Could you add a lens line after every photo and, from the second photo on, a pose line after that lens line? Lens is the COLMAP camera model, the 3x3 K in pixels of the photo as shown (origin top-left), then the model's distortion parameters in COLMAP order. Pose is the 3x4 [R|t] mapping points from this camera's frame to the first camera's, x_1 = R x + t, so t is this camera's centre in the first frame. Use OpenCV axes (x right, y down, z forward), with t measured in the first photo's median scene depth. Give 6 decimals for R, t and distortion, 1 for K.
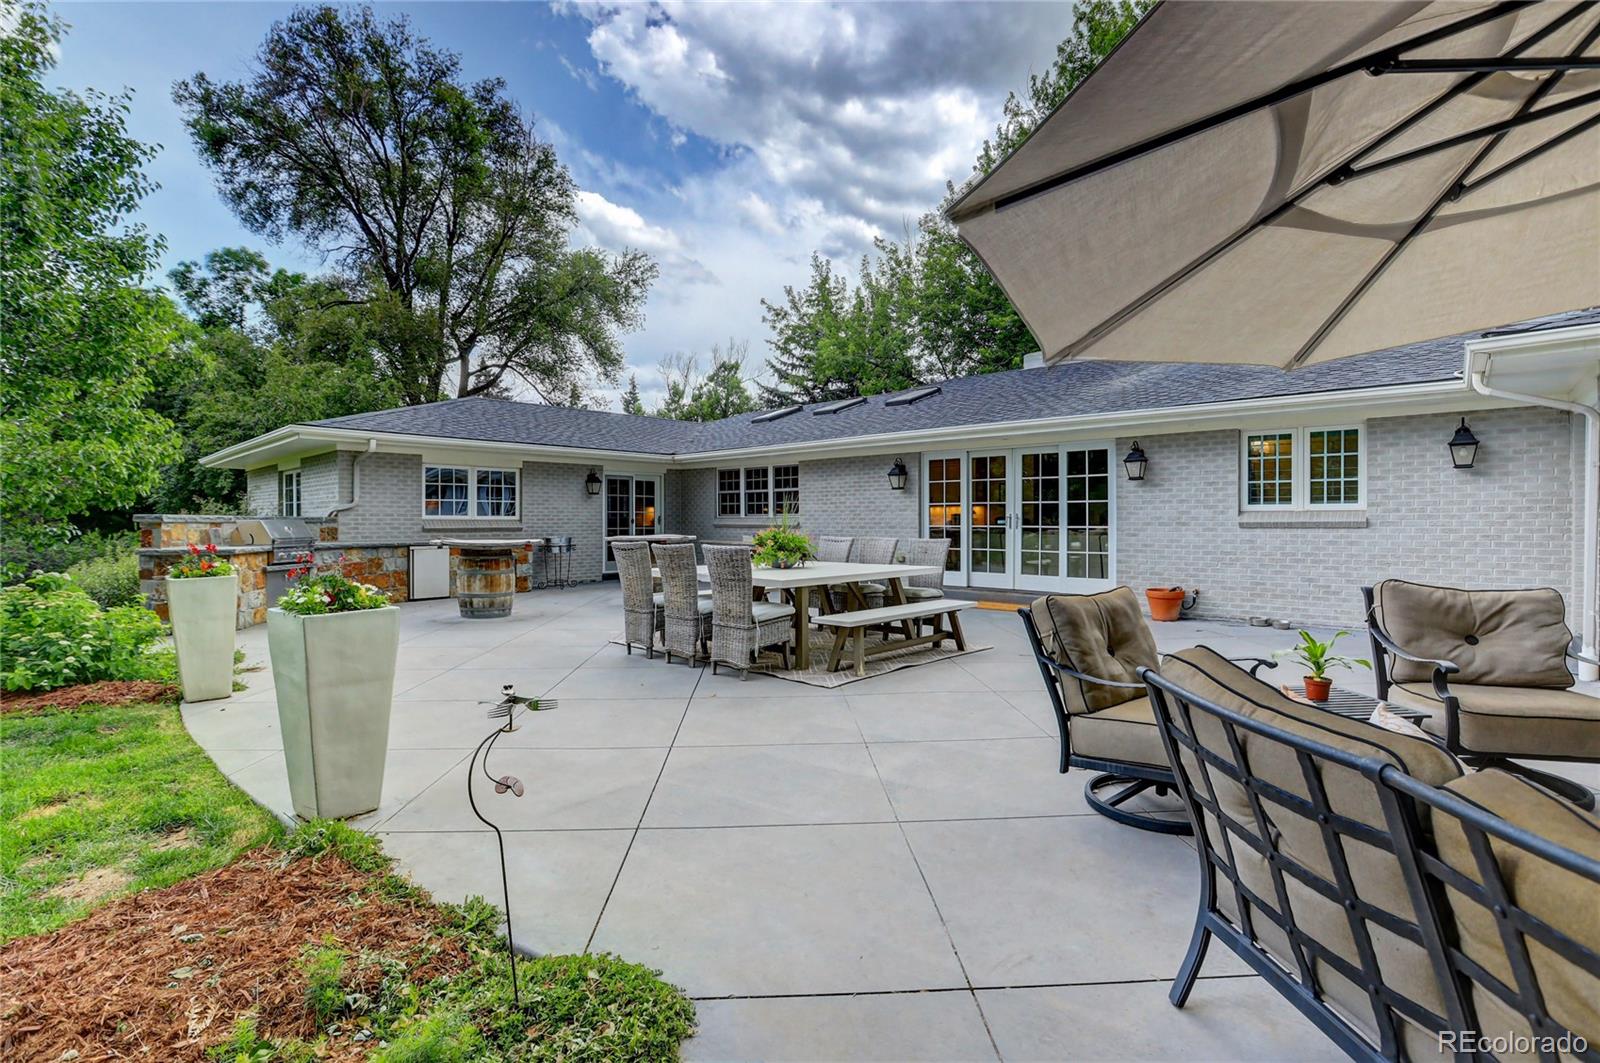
lens RADIAL K [[744.2, 0, 810.0], [0, 744.2, 525.0], [0, 0, 1]] dist [-0.037612, 0.004523]
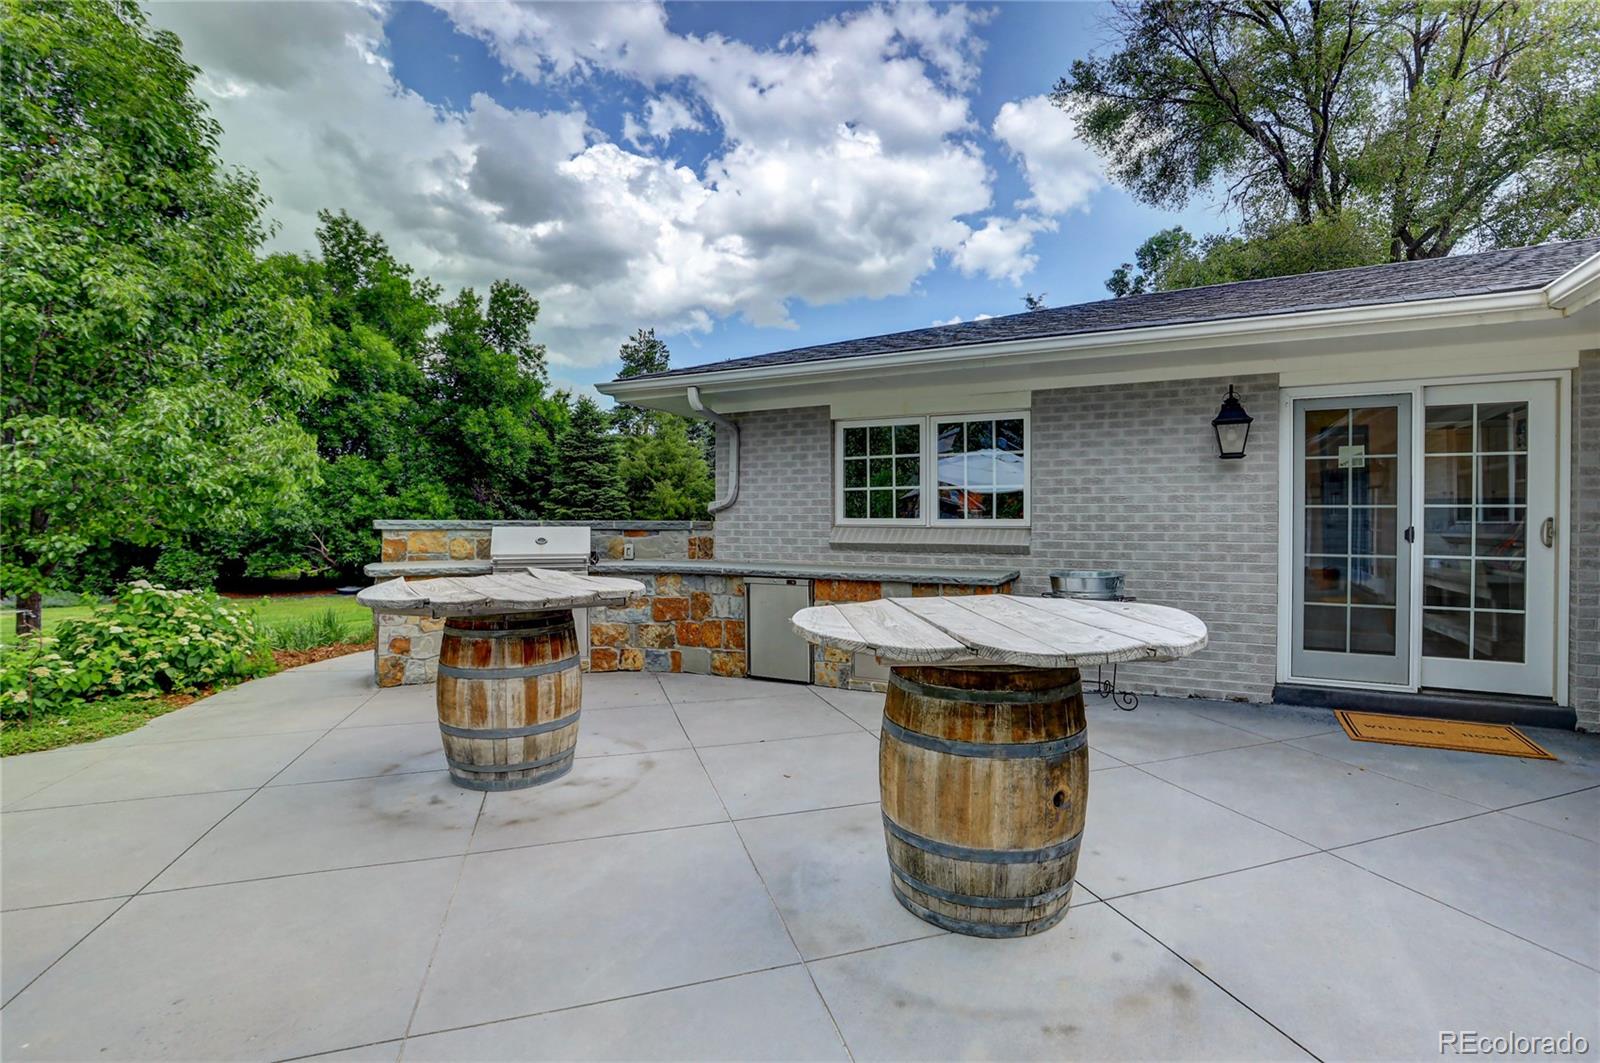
lens RADIAL K [[744.2, 0, 803.9], [0, 744.2, 520.2], [0, 0, 1]] dist [-0.037612, 0.004523]
pose [[0.265069, -0.000766, -0.964229, -0.009956], [-0.009886, 0.999945, -0.003512, -0.010402], [0.964179, 0.010464, 0.265047, 0.882218]]
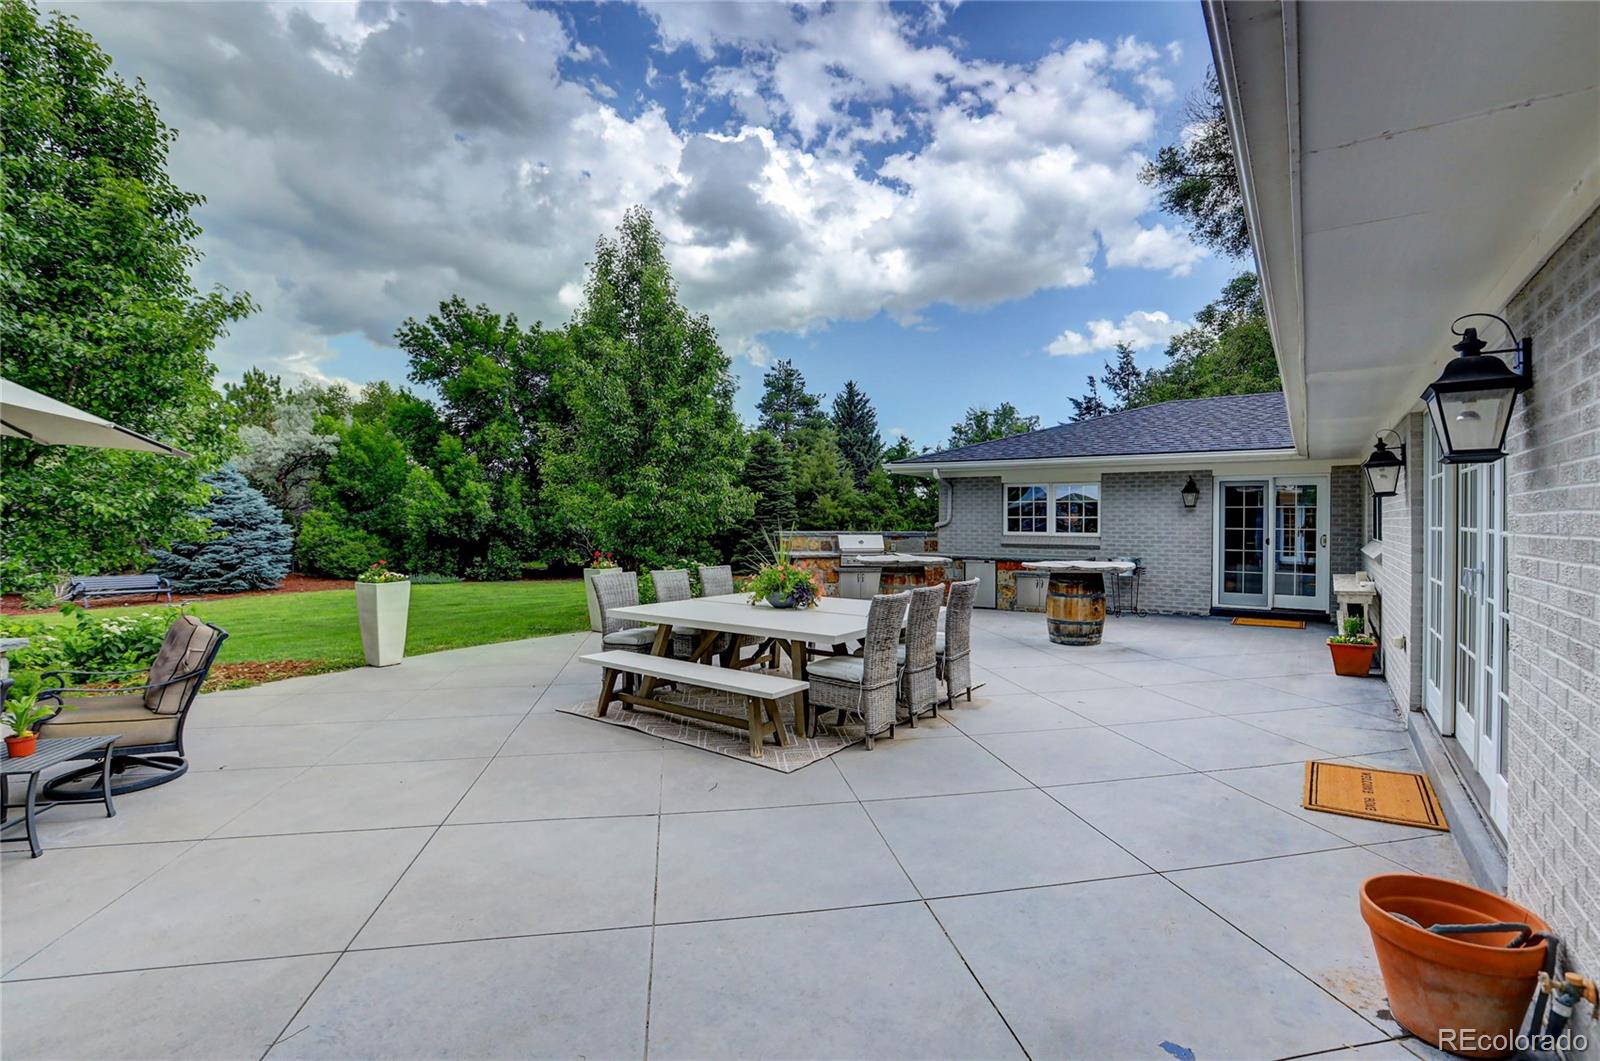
lens RADIAL K [[744.2, 0, 796.1], [0, 744.2, 526.4], [0, 0, 1]] dist [-0.037612, 0.004523]
pose [[0.132898, 0.007751, -0.991099, 0.554146], [-0.011790, 0.999911, 0.006239, -0.025471], [0.991060, 0.010855, 0.132978, 0.580046]]
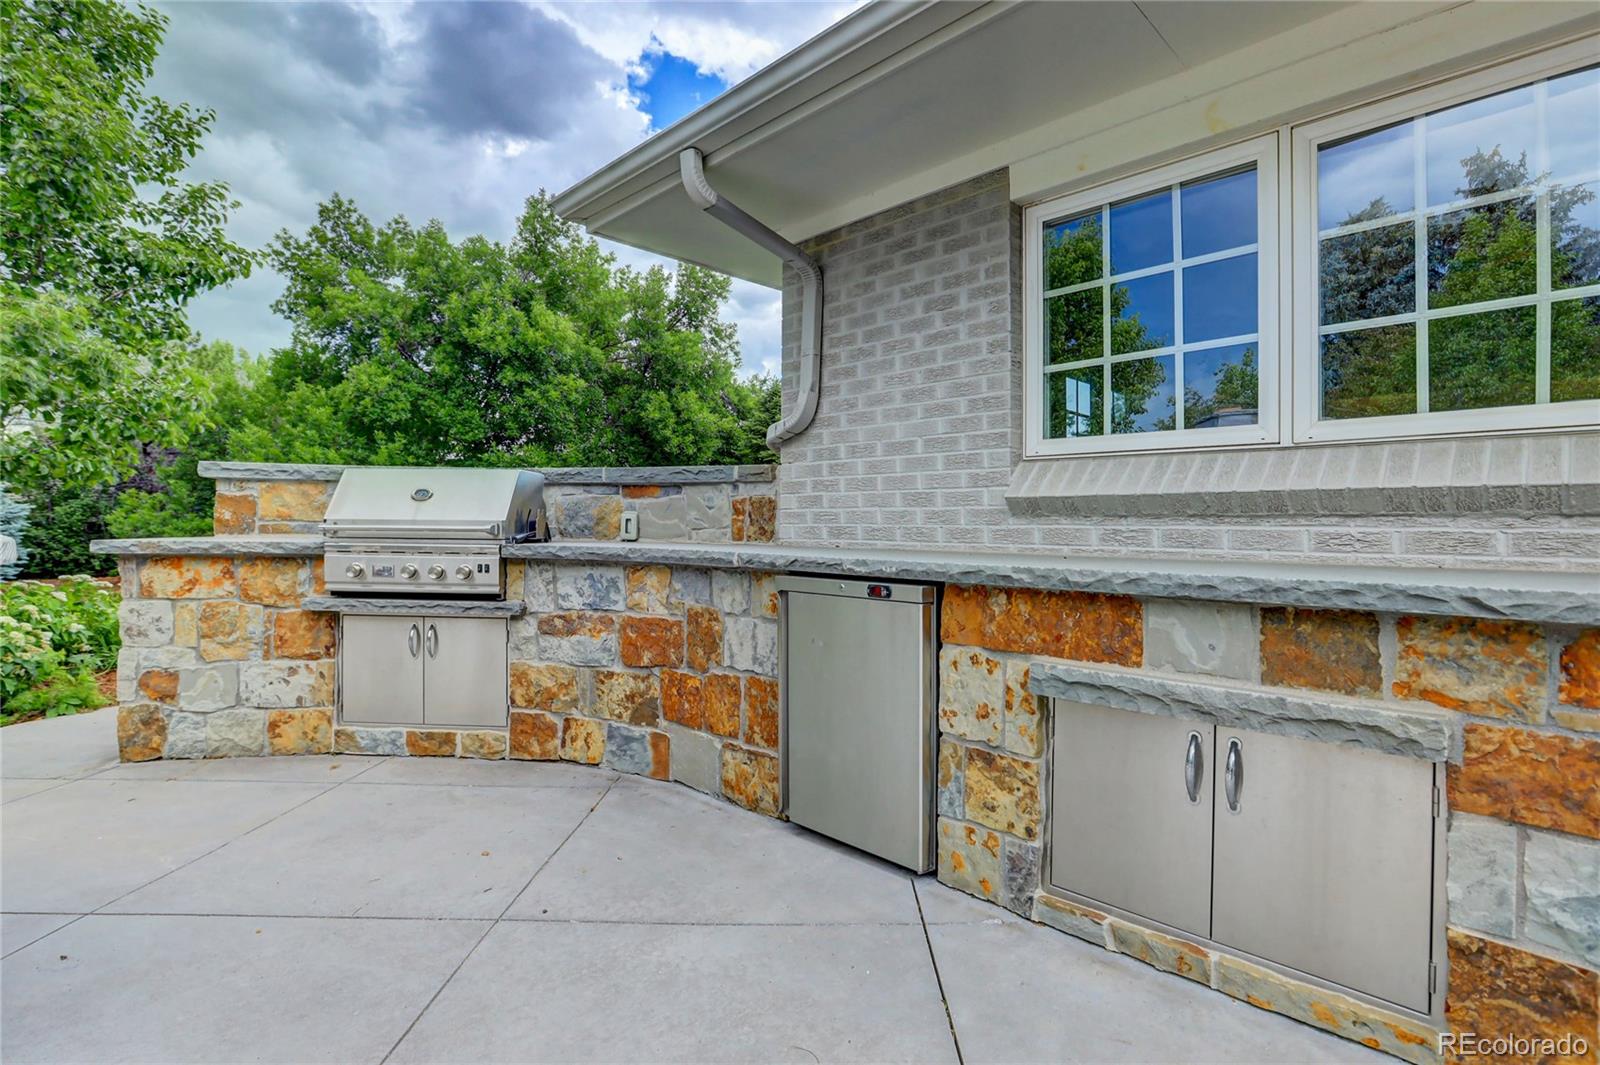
lens RADIAL K [[744.2, 0, 822.3], [0, 744.2, 524.3], [0, 0, 1]] dist [-0.037612, 0.004523]
pose [[-0.028644, -0.007670, -0.999560, -0.320593], [-0.019869, 0.999777, -0.007102, 0.015451], [0.999392, 0.019657, -0.028790, 1.001570]]
